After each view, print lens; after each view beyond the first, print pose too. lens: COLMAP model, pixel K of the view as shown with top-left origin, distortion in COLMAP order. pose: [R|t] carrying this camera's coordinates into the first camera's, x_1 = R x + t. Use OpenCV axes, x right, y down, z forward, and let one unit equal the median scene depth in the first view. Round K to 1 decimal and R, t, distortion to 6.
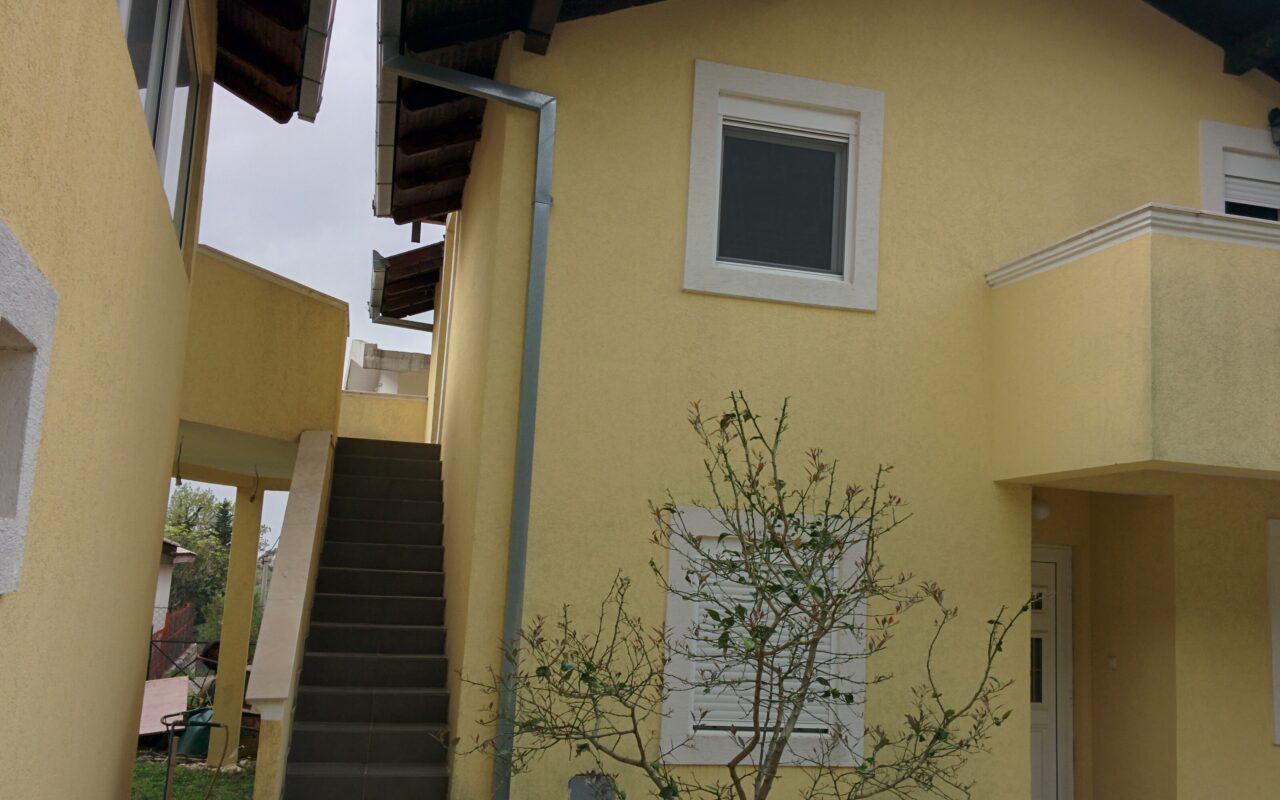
lens RADIAL K [[1142.5, 0, 640.0], [0, 1142.5, 400.0], [0, 0, 1]] dist [0.106336, -0.099008]
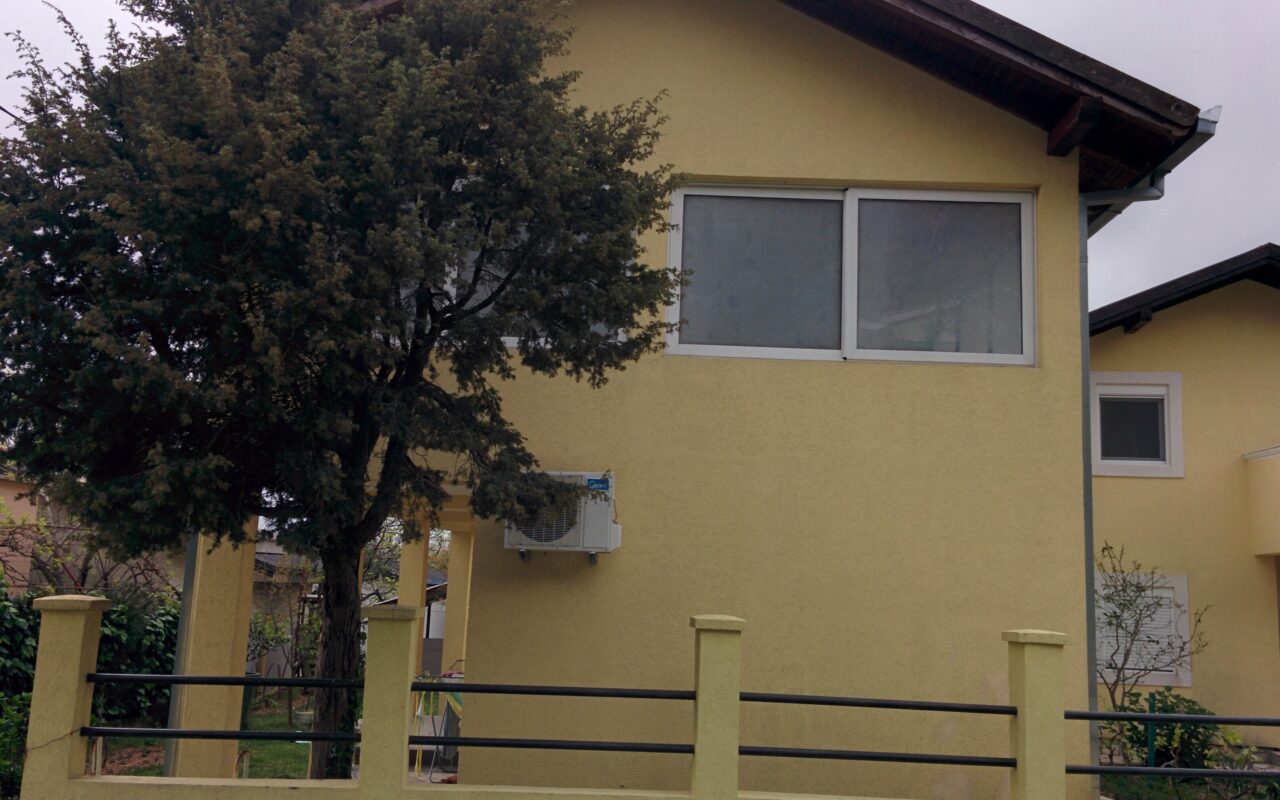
lens RADIAL K [[1142.5, 0, 640.0], [0, 1142.5, 400.0], [0, 0, 1]] dist [0.106336, -0.099008]
pose [[0.941271, -0.067620, -0.330812, -0.023261], [0.060103, 0.997649, -0.032912, -0.211847], [0.332260, 0.011097, 0.943123, -1.403838]]
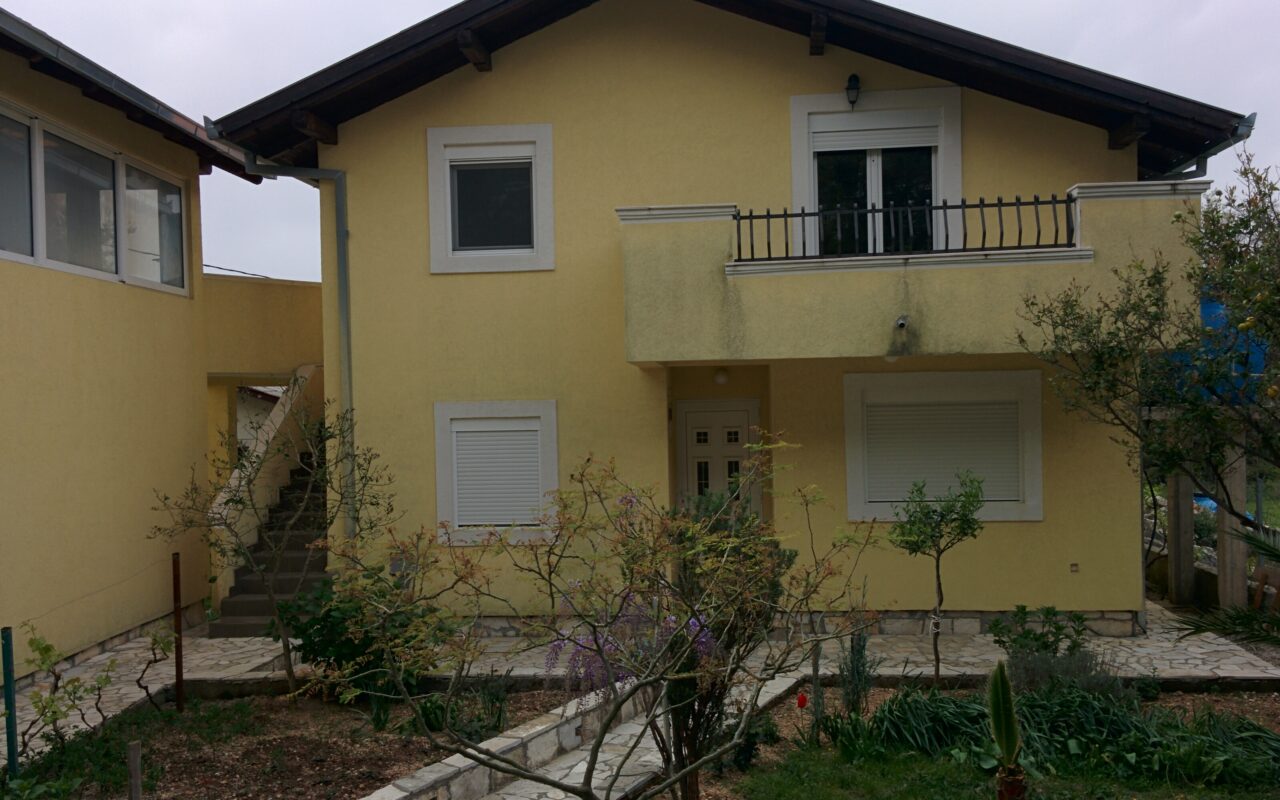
lens RADIAL K [[1142.5, 0, 640.0], [0, 1142.5, 400.0], [0, 0, 1]] dist [0.106336, -0.099008]
pose [[0.928556, -0.070124, -0.364508, 0.881756], [0.124051, 0.984156, 0.126680, -0.085494], [0.349850, -0.162847, 0.922543, -0.450933]]
